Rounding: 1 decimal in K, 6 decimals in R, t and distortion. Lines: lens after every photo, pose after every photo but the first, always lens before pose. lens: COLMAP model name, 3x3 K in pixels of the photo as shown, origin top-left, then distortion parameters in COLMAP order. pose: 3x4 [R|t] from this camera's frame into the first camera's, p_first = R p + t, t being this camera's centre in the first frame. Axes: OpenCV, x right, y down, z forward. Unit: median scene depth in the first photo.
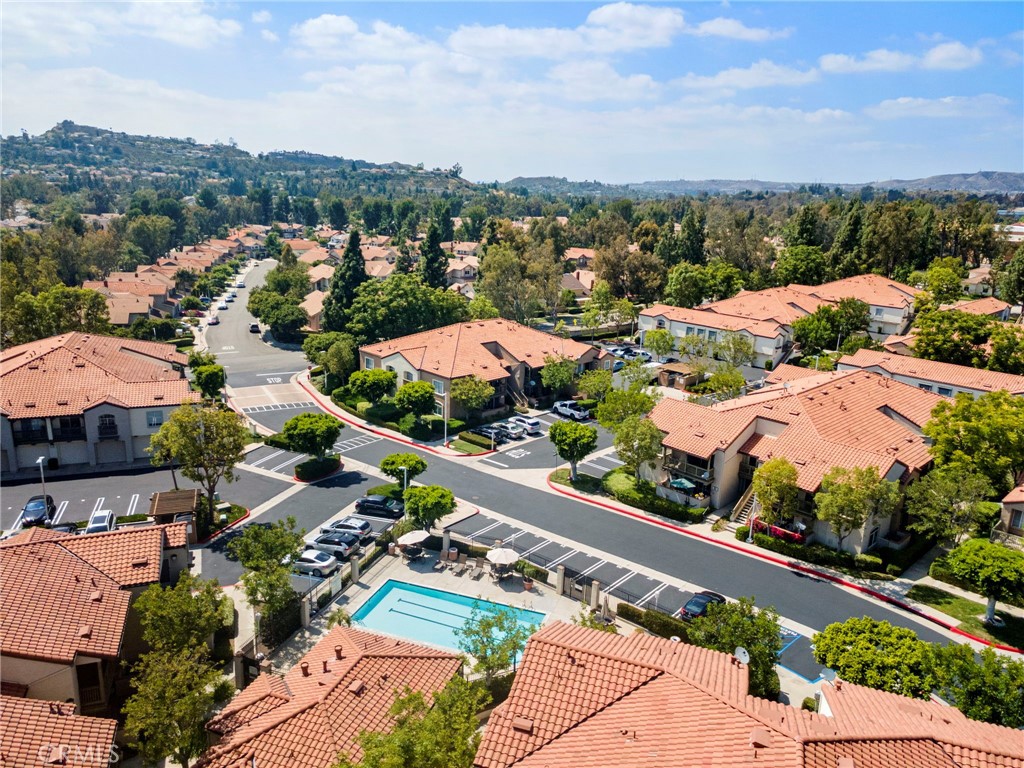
lens RADIAL K [[746.7, 0, 518.9], [0, 746.7, 382.3], [0, 0, 1]] dist [0.020255, 0.057947]
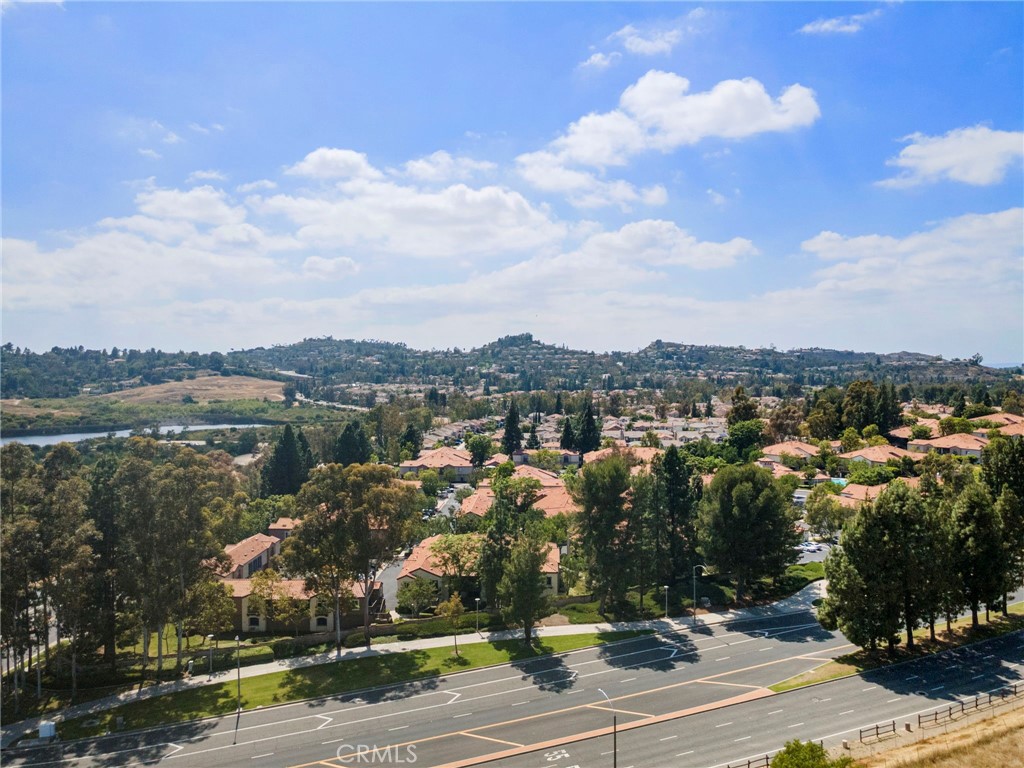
lens RADIAL K [[746.7, 0, 518.9], [0, 746.7, 382.3], [0, 0, 1]] dist [0.020255, 0.057947]
pose [[0.815151, -0.022409, -0.578814, 0.015395], [-0.120092, 0.971002, -0.206721, 0.071503], [0.566662, 0.238020, 0.788822, -0.293941]]
